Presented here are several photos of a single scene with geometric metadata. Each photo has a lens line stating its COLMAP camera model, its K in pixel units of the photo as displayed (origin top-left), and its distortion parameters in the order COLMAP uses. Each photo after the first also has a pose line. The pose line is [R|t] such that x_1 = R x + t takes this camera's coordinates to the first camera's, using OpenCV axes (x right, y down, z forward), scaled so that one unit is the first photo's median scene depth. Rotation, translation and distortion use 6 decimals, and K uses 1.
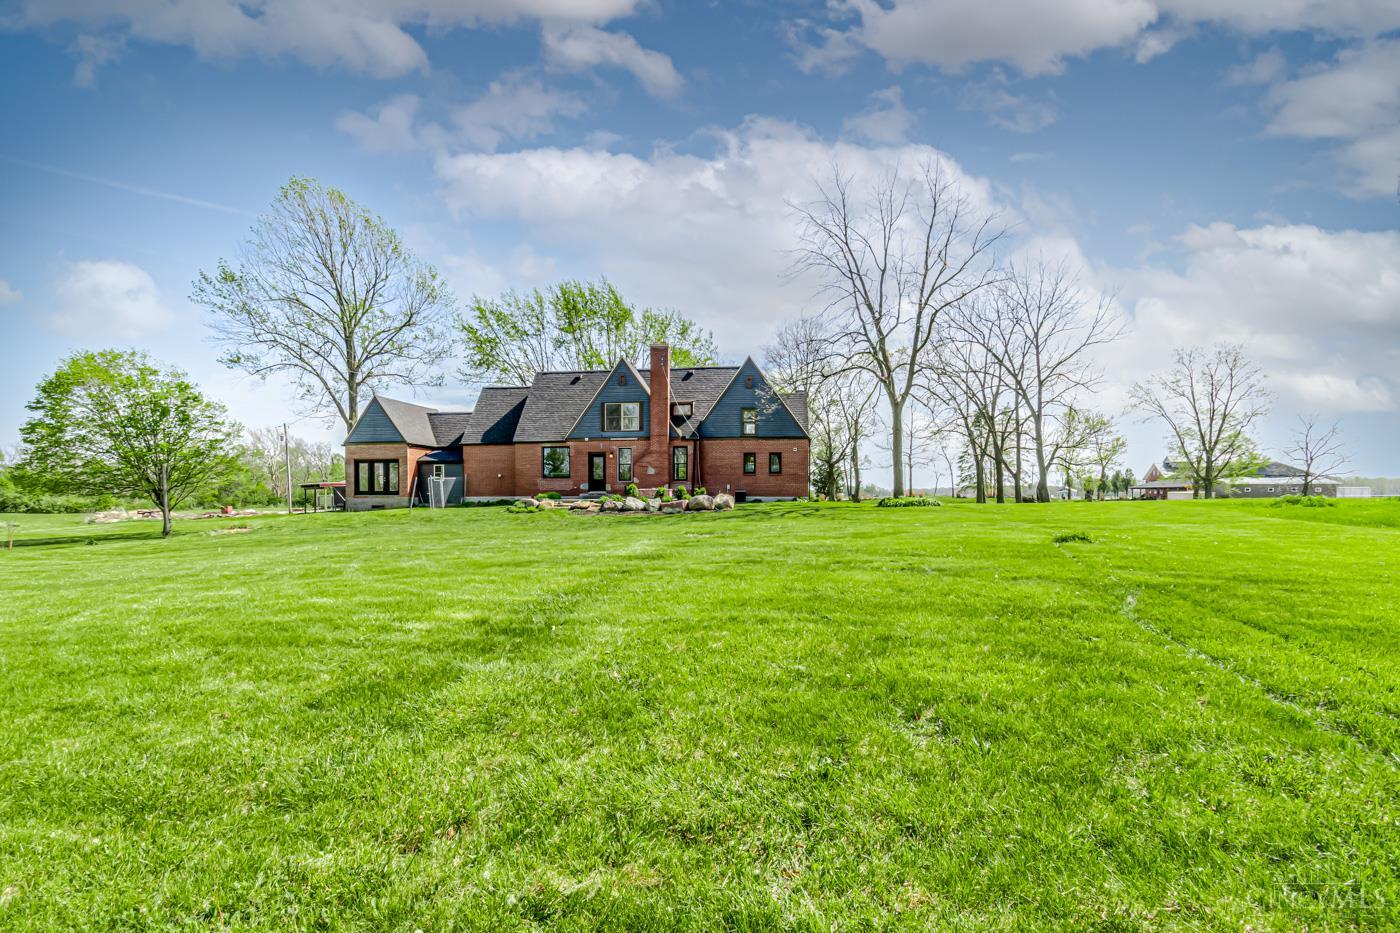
lens RADIAL K [[604.0, 0, 695.8], [0, 604.0, 478.1], [0, 0, 1]] dist [-0.000423, -0.000188]
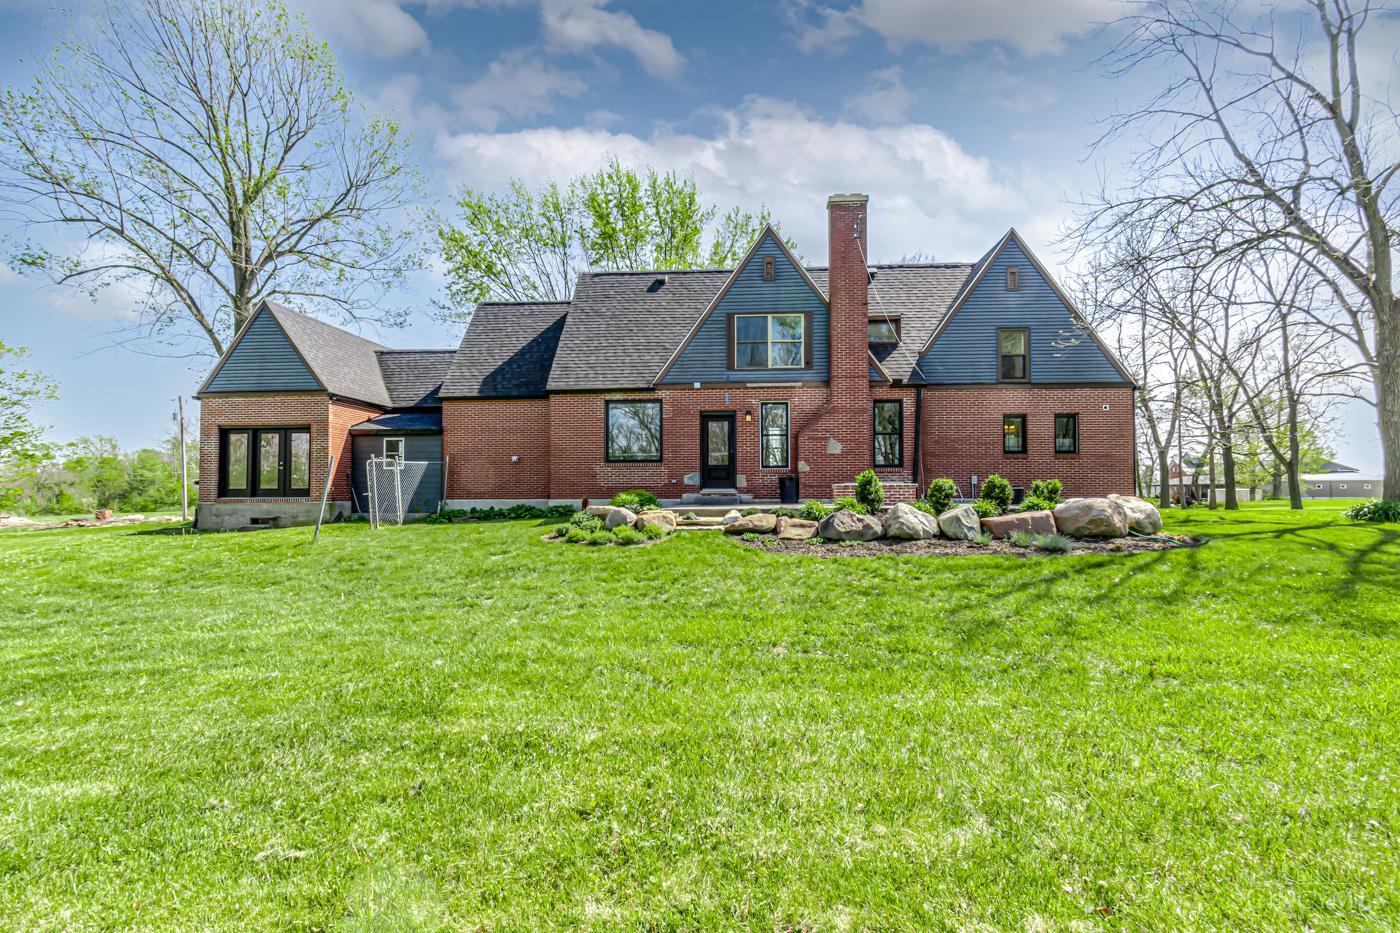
lens RADIAL K [[604.0, 0, 705.9], [0, 604.0, 457.0], [0, 0, 1]] dist [-0.000423, -0.000188]
pose [[0.997725, 0.002127, 0.067379, -0.200087], [0.000050, 0.999479, -0.032282, 0.011035], [-0.067412, 0.032212, 0.997205, 0.482026]]
